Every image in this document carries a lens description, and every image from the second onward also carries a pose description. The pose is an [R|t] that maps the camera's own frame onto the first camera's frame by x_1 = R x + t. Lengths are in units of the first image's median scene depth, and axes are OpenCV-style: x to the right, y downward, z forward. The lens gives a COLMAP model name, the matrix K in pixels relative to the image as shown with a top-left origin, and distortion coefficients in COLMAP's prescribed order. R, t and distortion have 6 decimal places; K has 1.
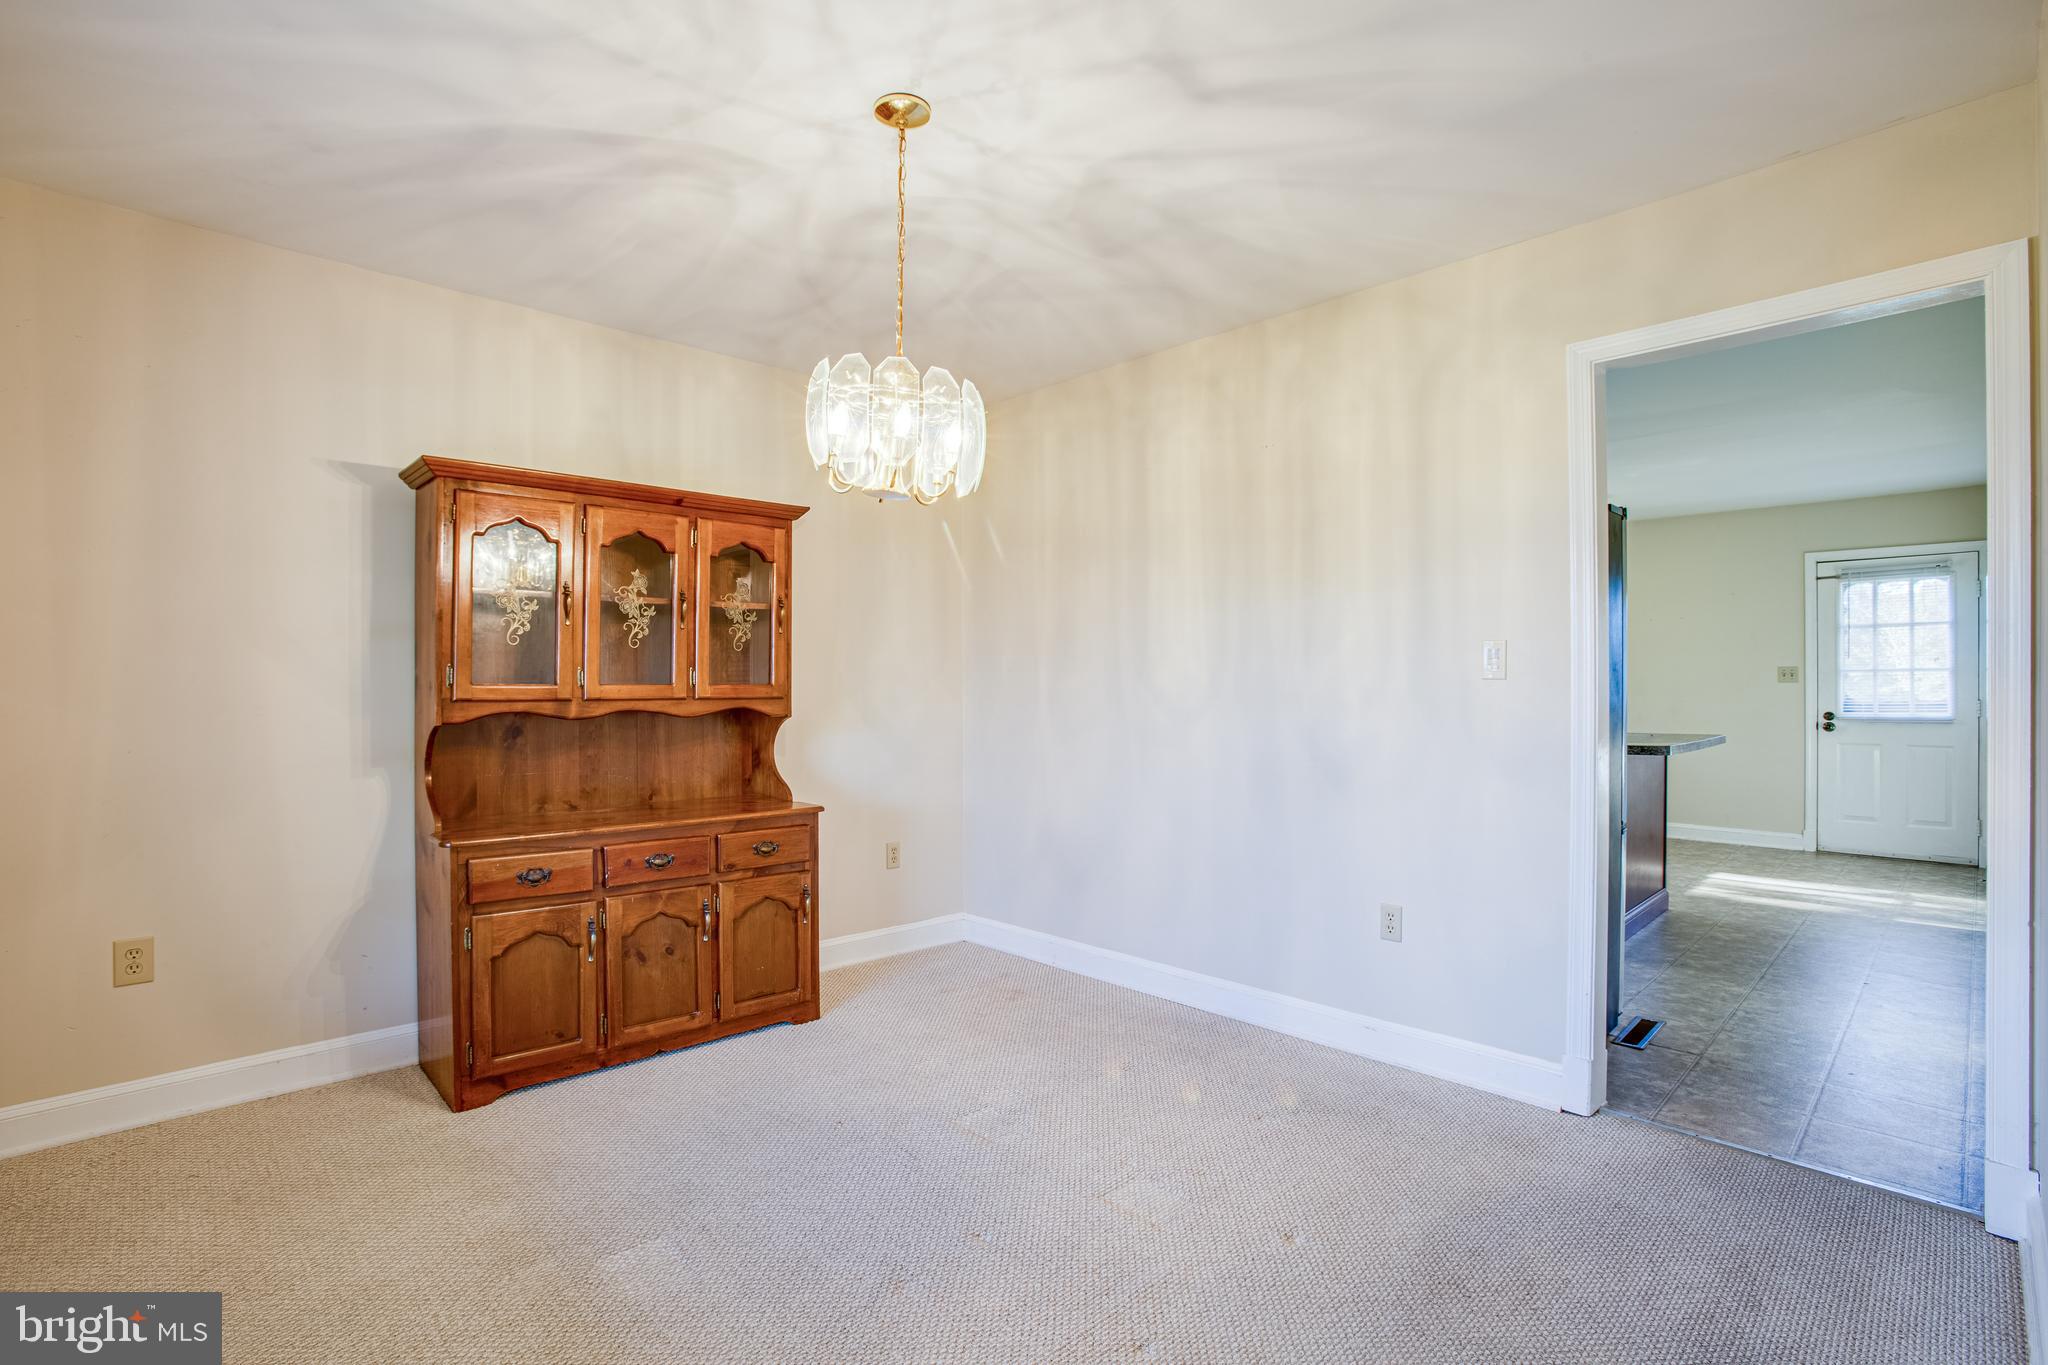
lens RADIAL K [[934.2, 0, 1023.6], [0, 934.2, 681.8], [0, 0, 1]] dist [-0.048633, 0.005656]
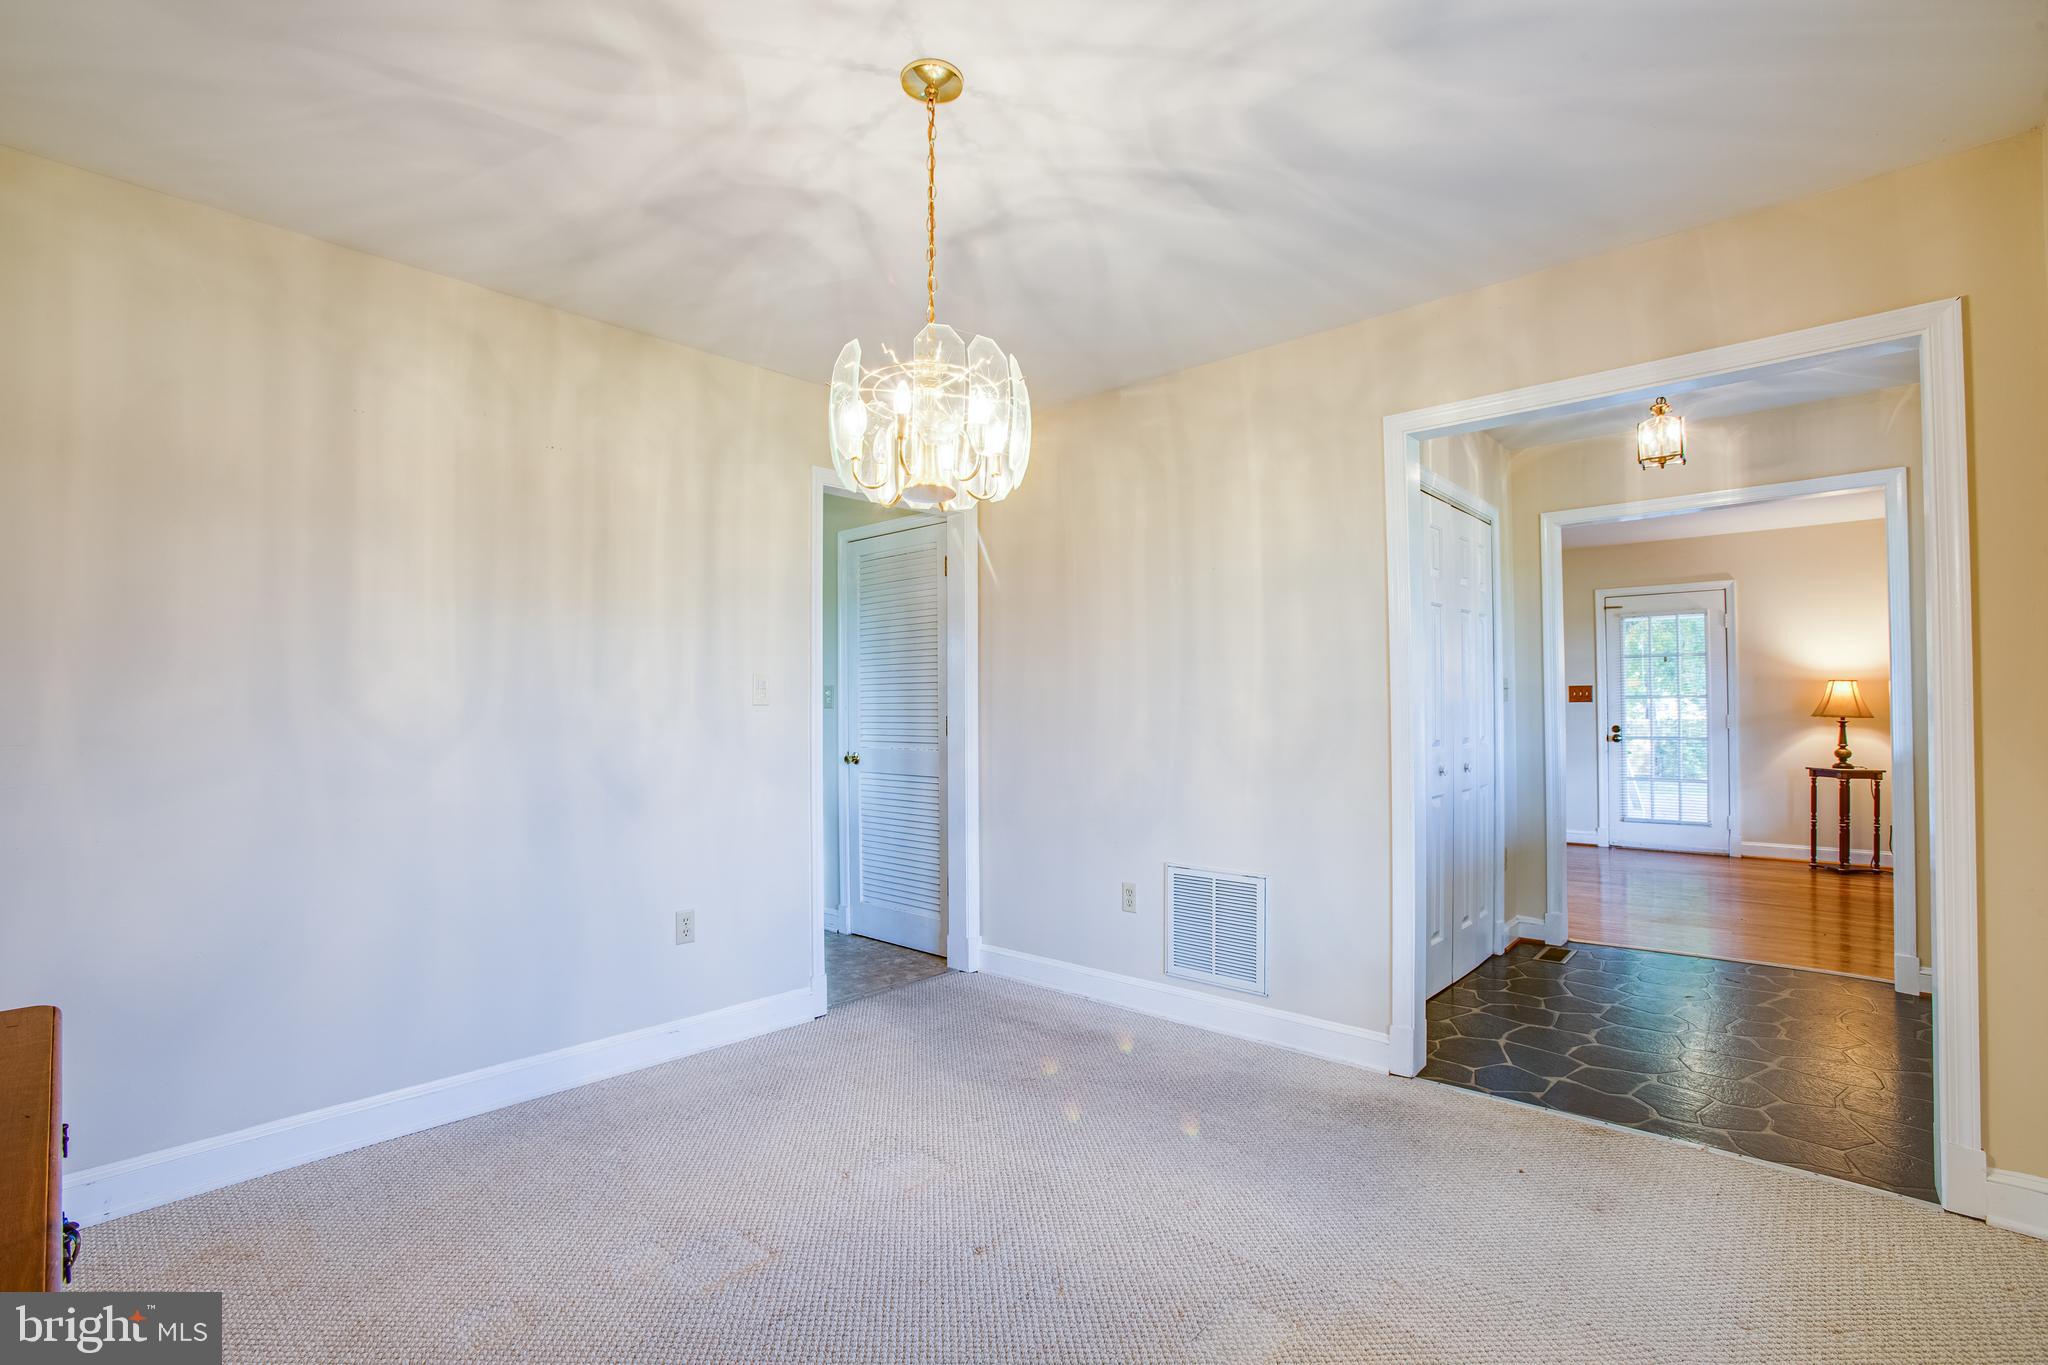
lens RADIAL K [[934.2, 0, 990.8], [0, 934.2, 690.6], [0, 0, 1]] dist [-0.048633, 0.005656]
pose [[-0.033175, 0.023543, 0.999172, -0.735211], [0.007264, 0.999702, -0.023314, 0.009310], [-0.999423, 0.006485, -0.033336, 0.687941]]
